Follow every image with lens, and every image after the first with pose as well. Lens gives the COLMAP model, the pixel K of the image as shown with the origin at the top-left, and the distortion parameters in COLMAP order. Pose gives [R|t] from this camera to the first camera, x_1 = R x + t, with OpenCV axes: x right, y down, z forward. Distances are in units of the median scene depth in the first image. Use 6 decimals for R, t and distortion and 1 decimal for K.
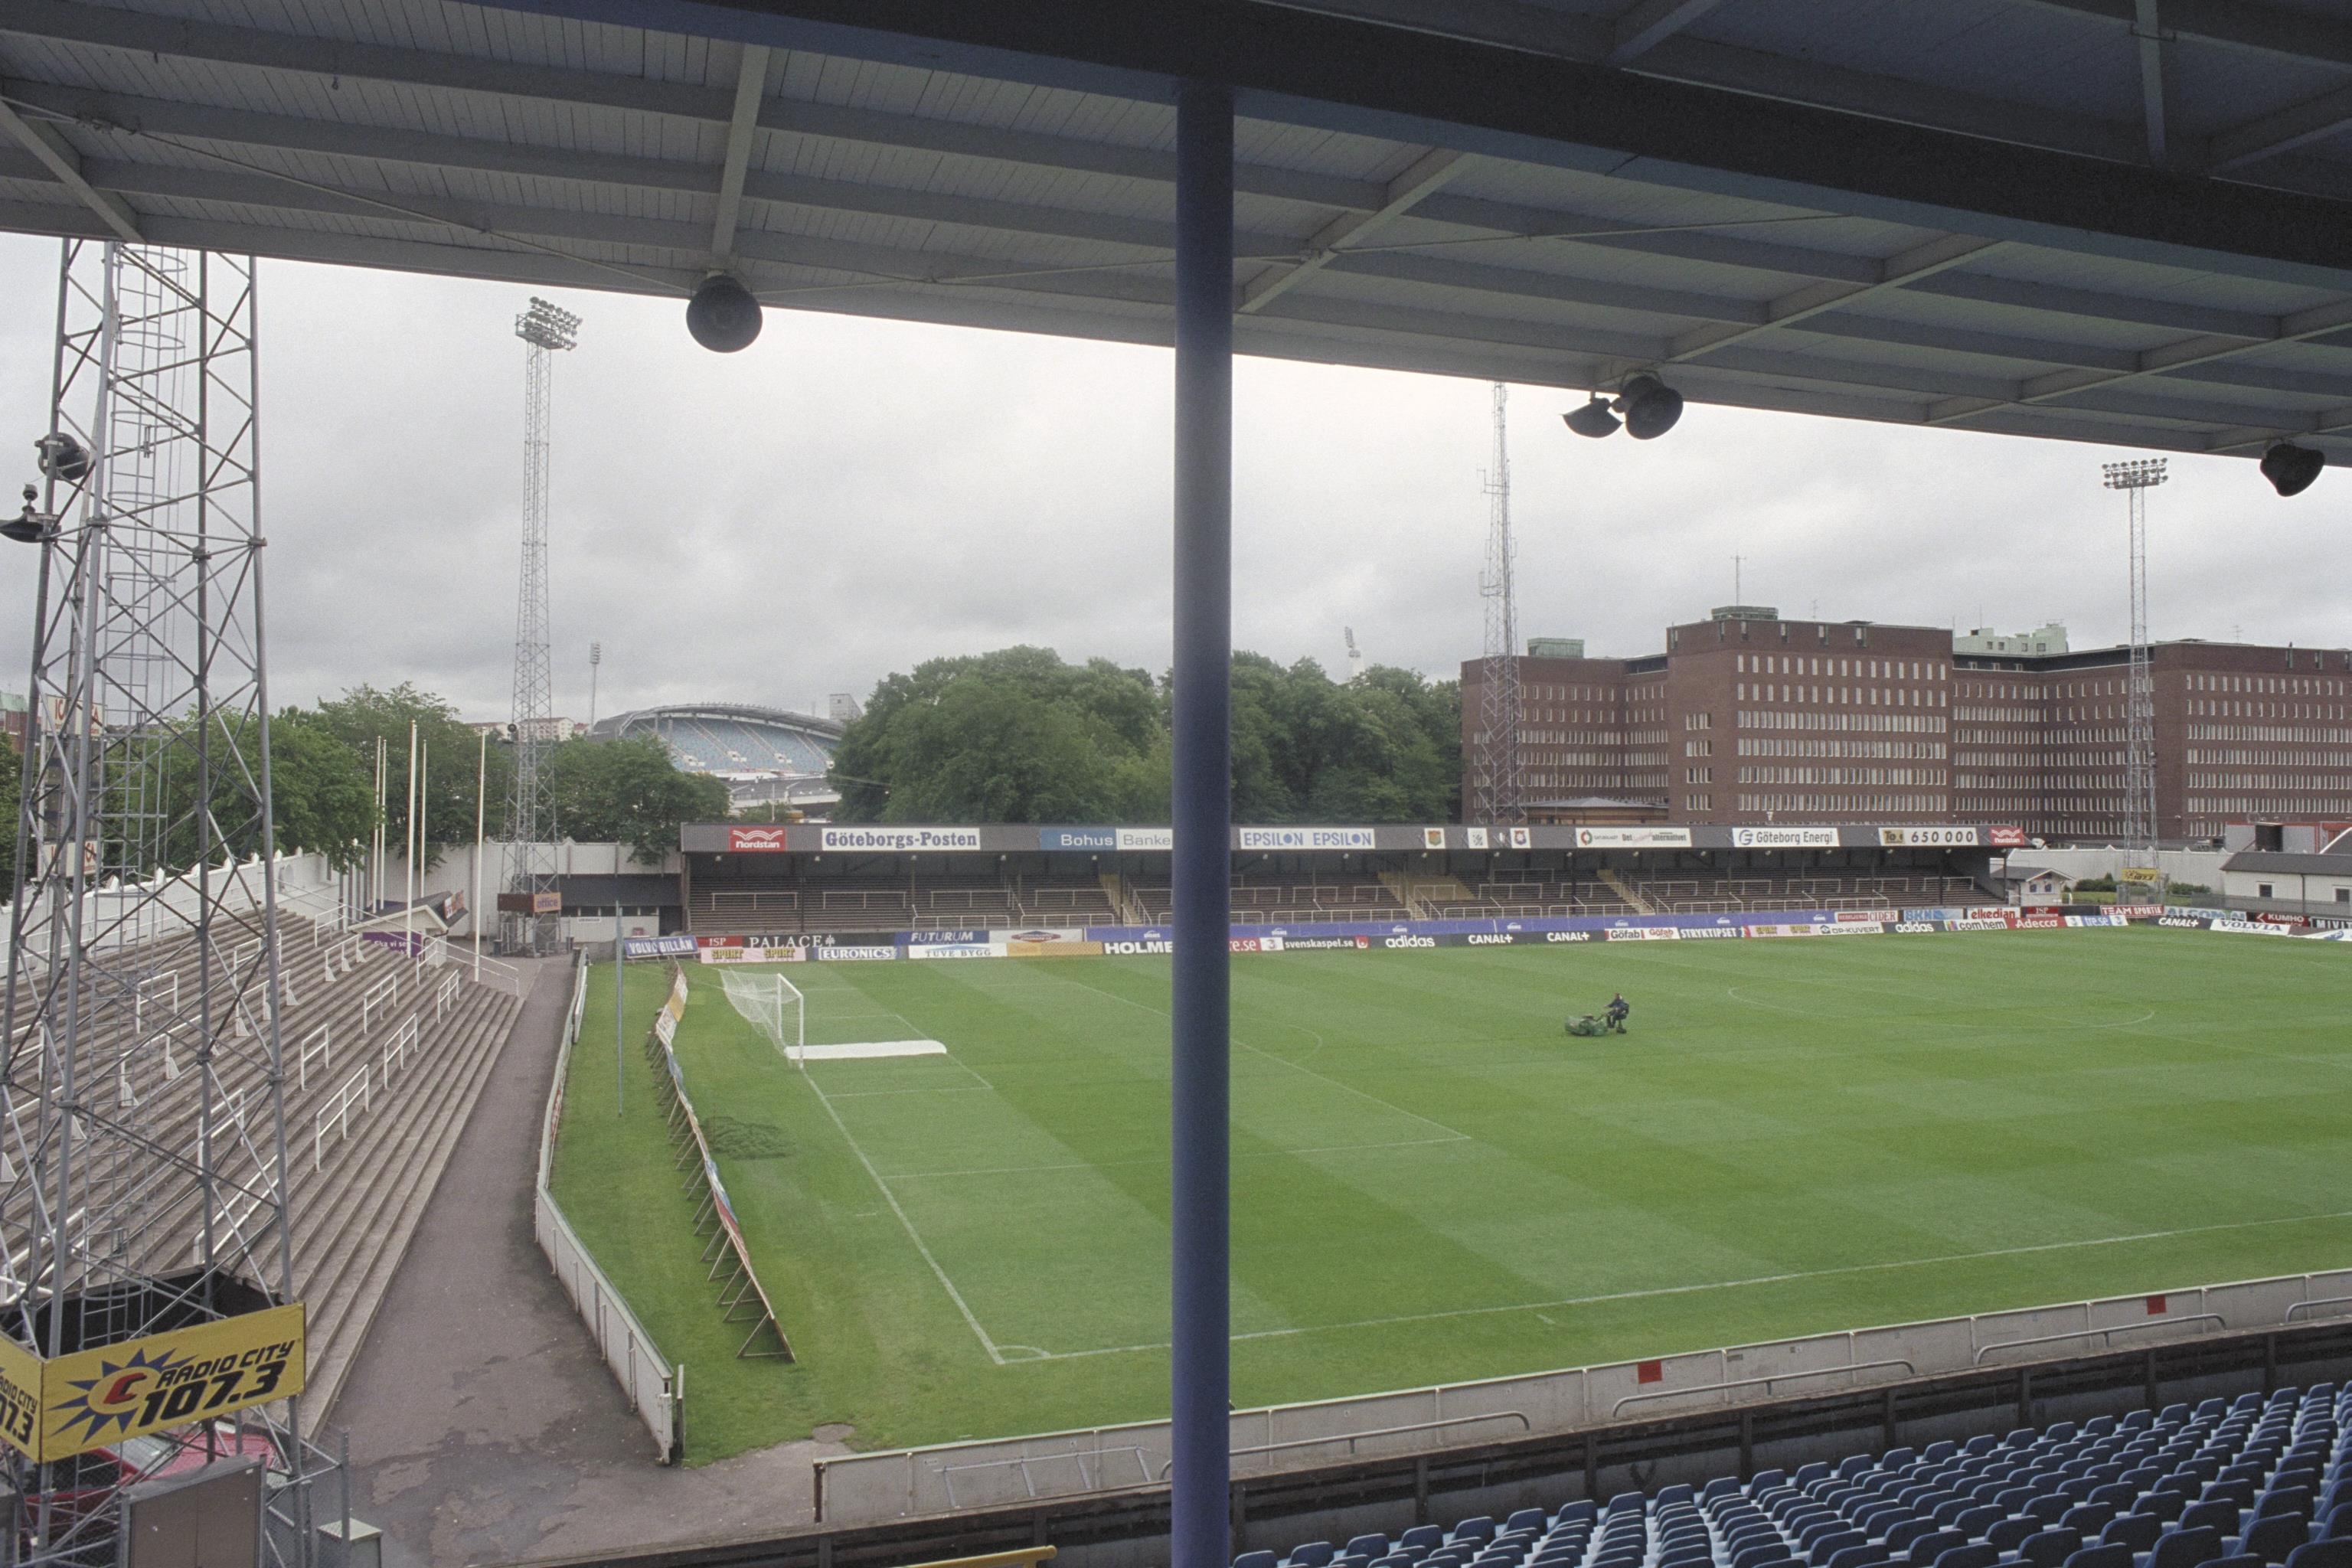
lens RADIAL K [[1564.0, 0, 1139.8], [0, 1564.0, 827.3], [0, 0, 1]] dist [-0.053027, 0.000863]
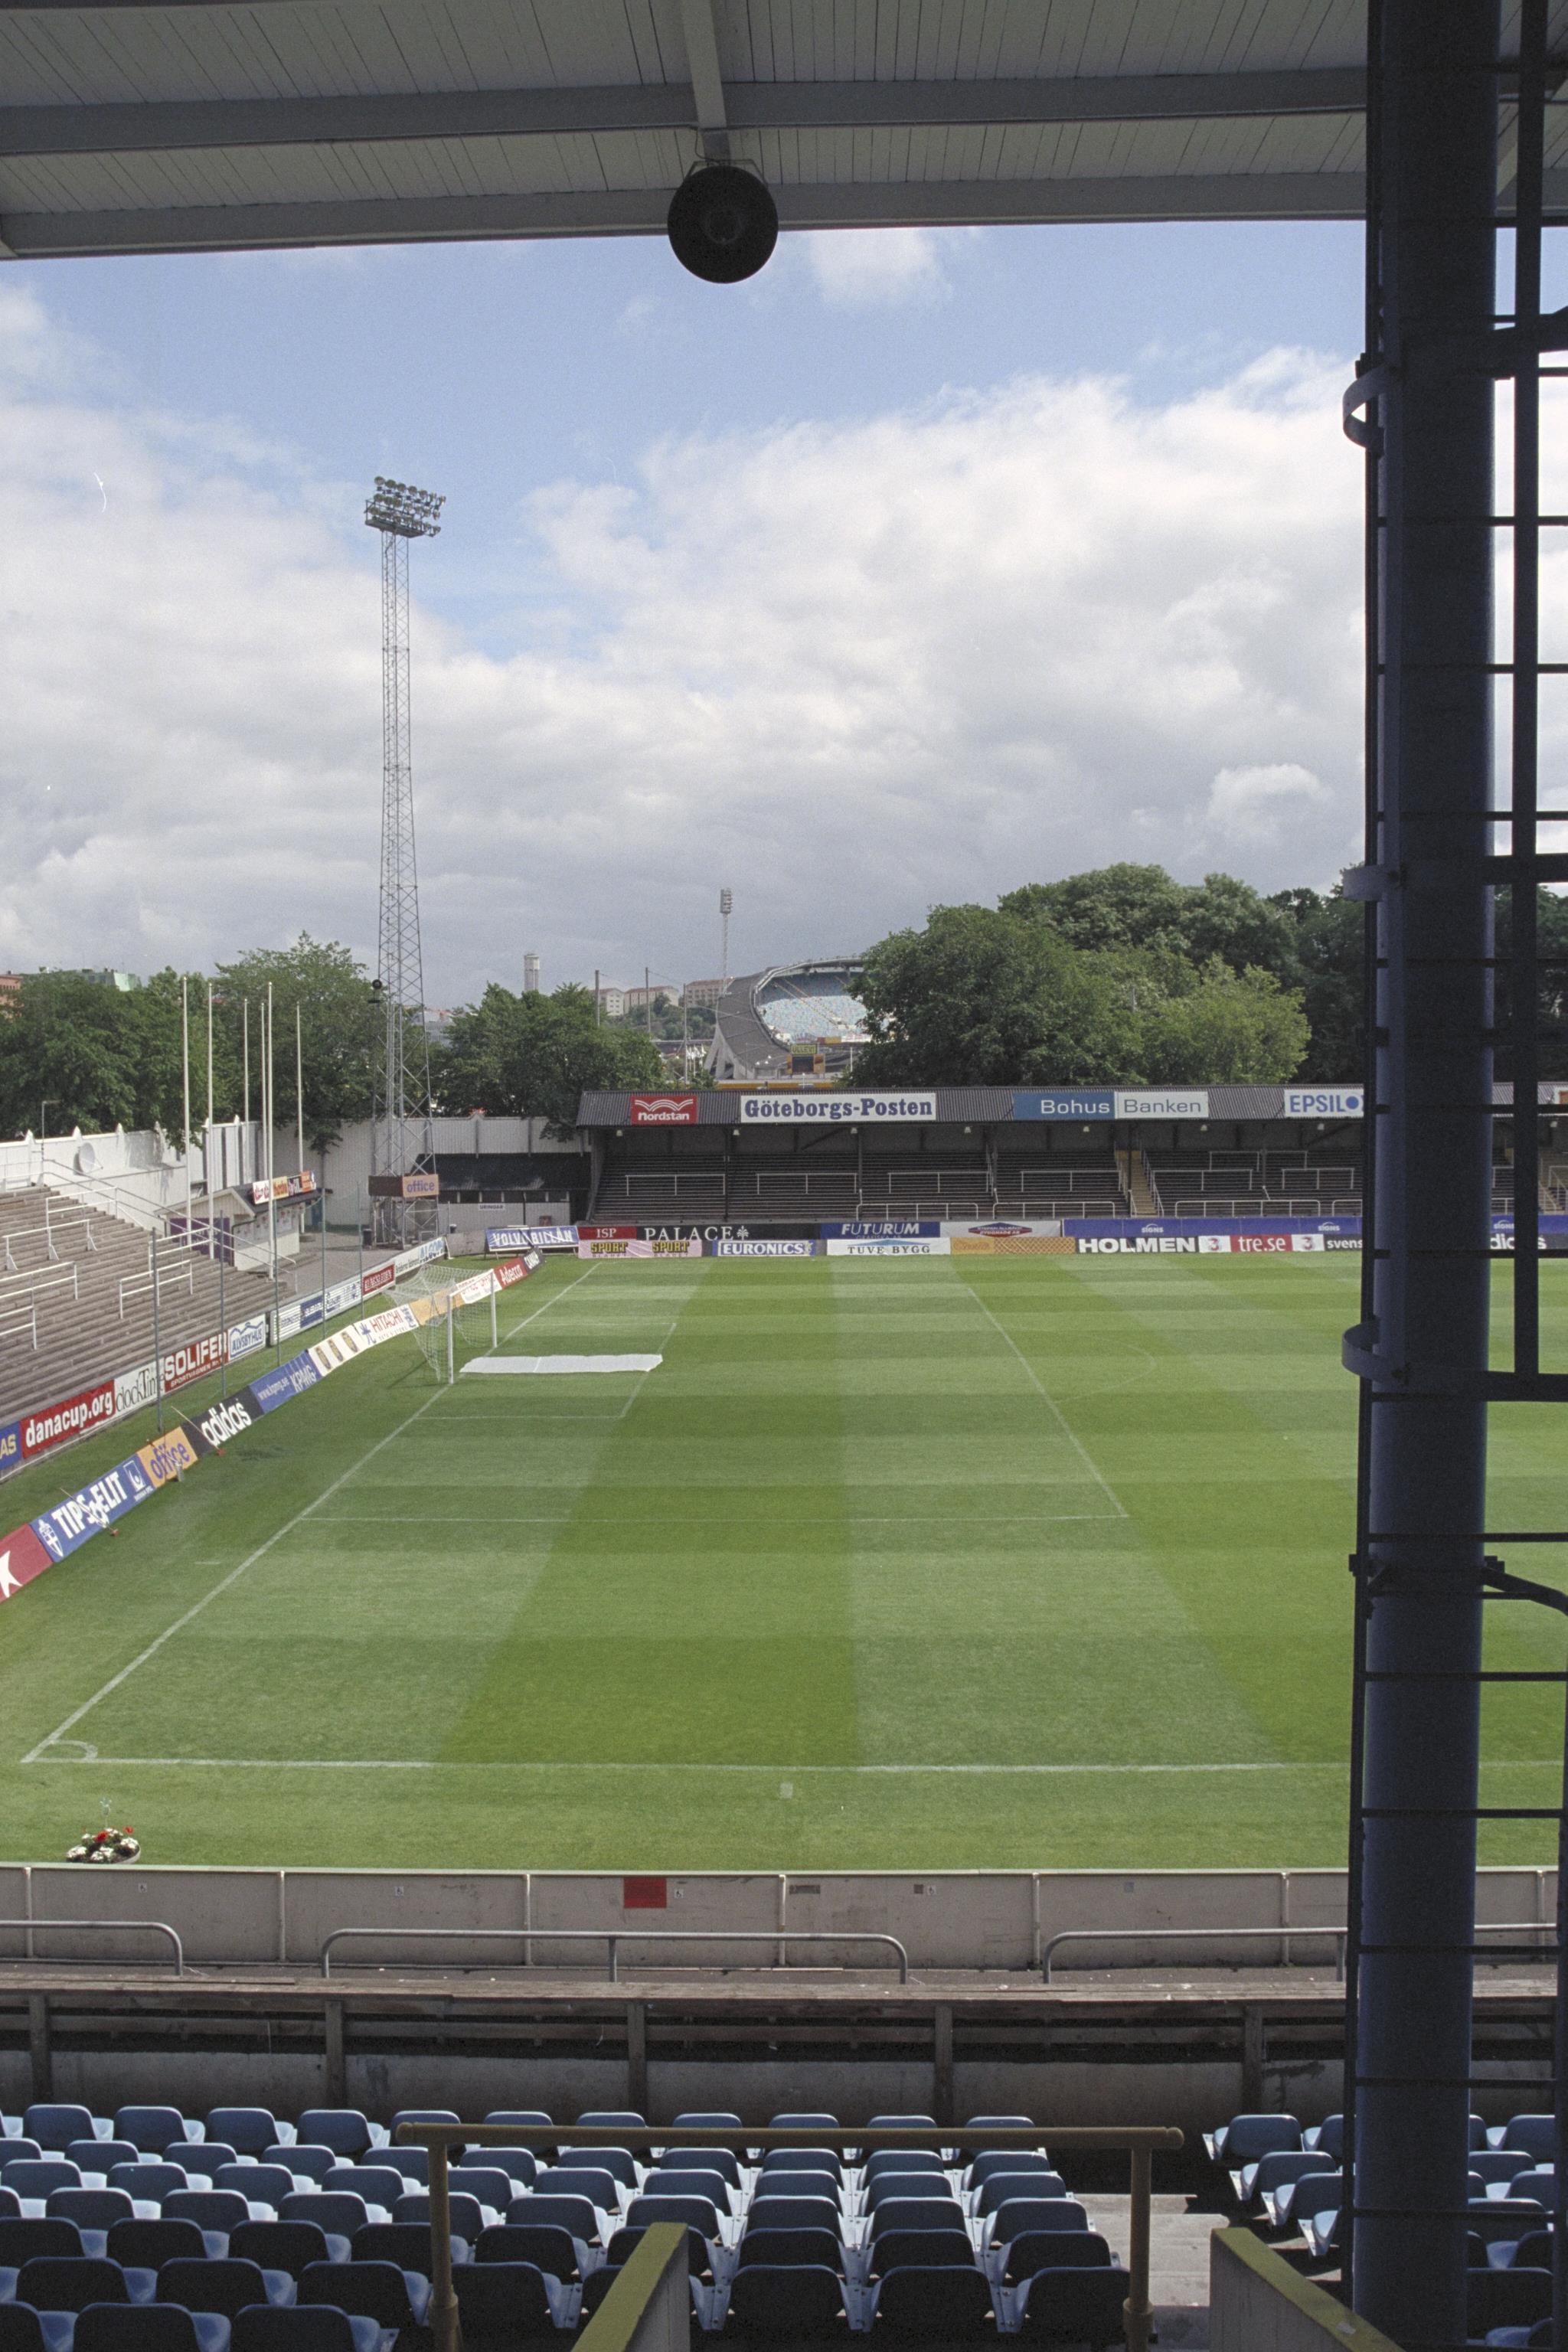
lens RADIAL K [[1881.0, 0, 775.2], [0, 1881.0, 1279.1], [0, 0, 1]] dist [-0.108253, 0.092561]
pose [[0.940765, 0.018351, -0.338561, 0.152613], [0.013763, 0.995644, 0.092211, 0.005899], [0.338779, -0.091409, 0.936415, 0.073997]]
